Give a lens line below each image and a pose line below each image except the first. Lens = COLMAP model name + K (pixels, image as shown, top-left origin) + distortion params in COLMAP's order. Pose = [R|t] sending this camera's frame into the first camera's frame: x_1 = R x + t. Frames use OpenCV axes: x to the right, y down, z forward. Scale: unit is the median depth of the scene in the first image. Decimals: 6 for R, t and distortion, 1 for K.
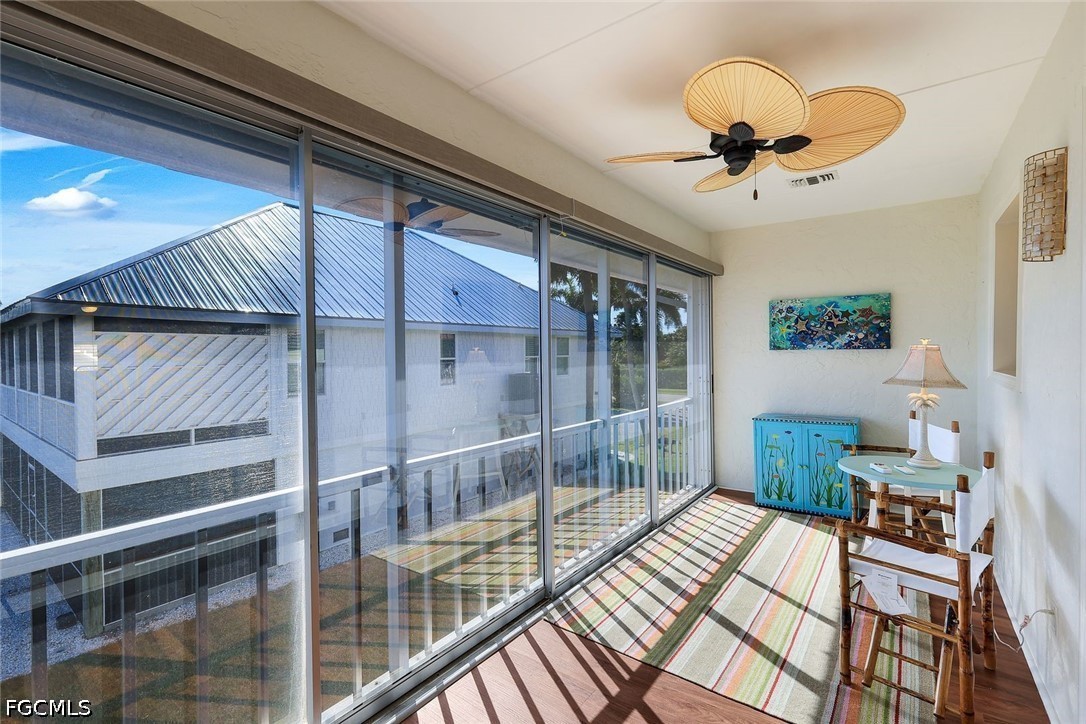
lens RADIAL K [[477.5, 0, 539.8], [0, 477.5, 355.3], [0, 0, 1]] dist [0.003116, -0.000521]
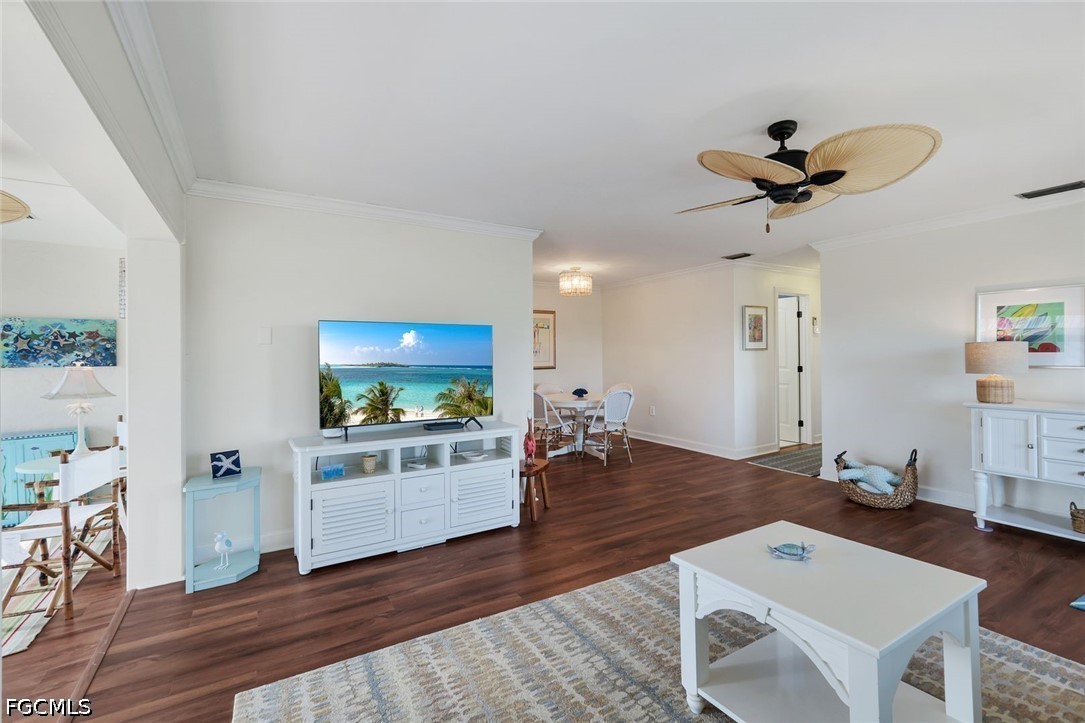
lens RADIAL K [[477.1, 0, 541.0], [0, 477.1, 357.1], [0, 0, 1]] dist [0.003116, -0.000521]
pose [[0.362798, -0.000090, 0.931868, -0.005377], [0.013598, 0.999894, -0.005198, -0.014773], [-0.931769, 0.014557, 0.362760, -0.437013]]
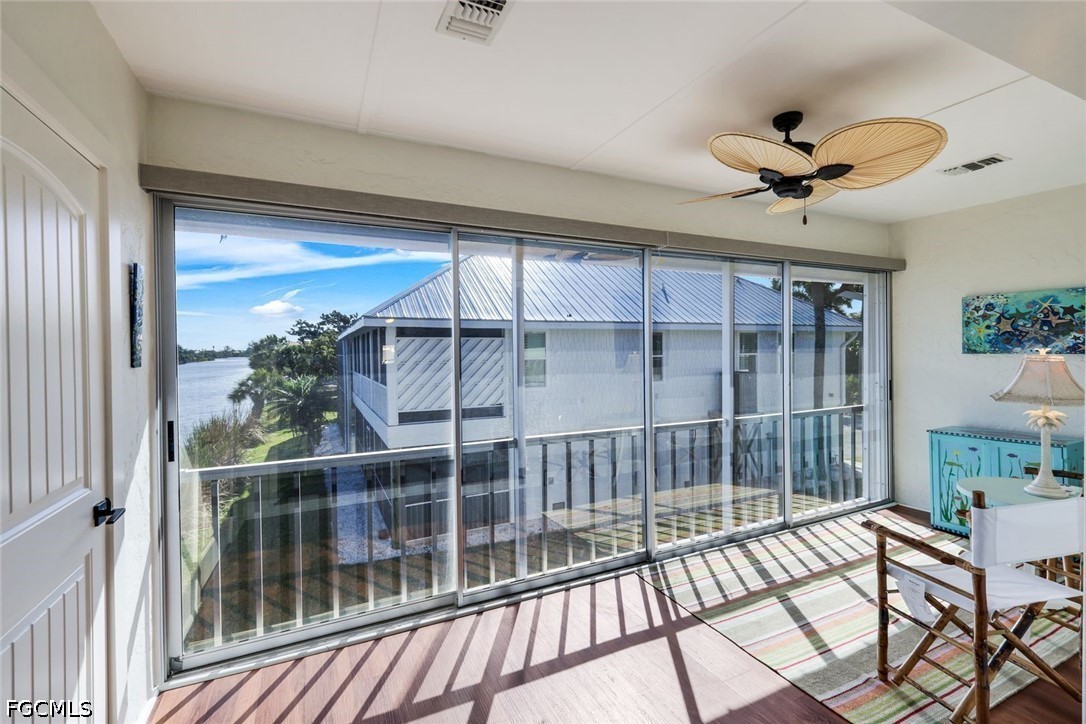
lens RADIAL K [[477.5, 0, 545.2], [0, 477.5, 353.1], [0, 0, 1]] dist [0.003116, -0.000521]
pose [[0.890250, 0.002639, -0.455465, 0.223925], [0.000285, 0.999980, 0.006351, -0.019984], [0.455473, -0.005783, 0.890231, -0.132760]]
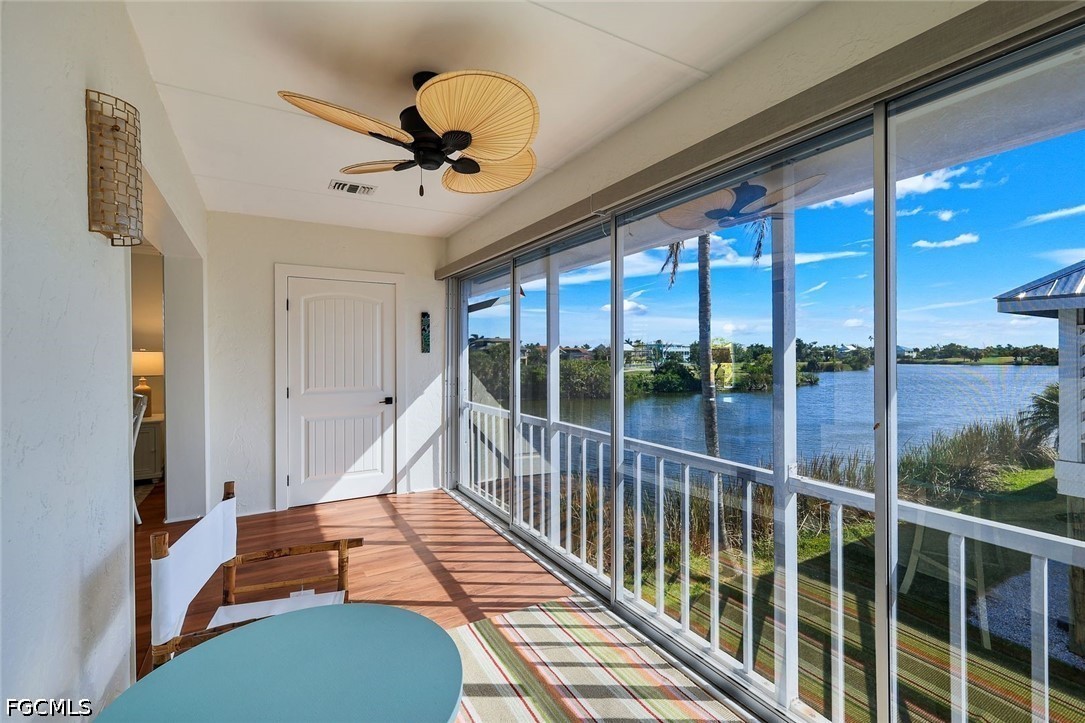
lens RADIAL K [[477.1, 0, 543.4], [0, 477.1, 356.2], [0, 0, 1]] dist [0.003116, -0.000521]
pose [[-0.375891, 0.012428, -0.926580, 0.646014], [-0.000026, 0.999910, 0.013422, -0.009983], [0.926664, 0.005069, -0.375857, 0.821014]]
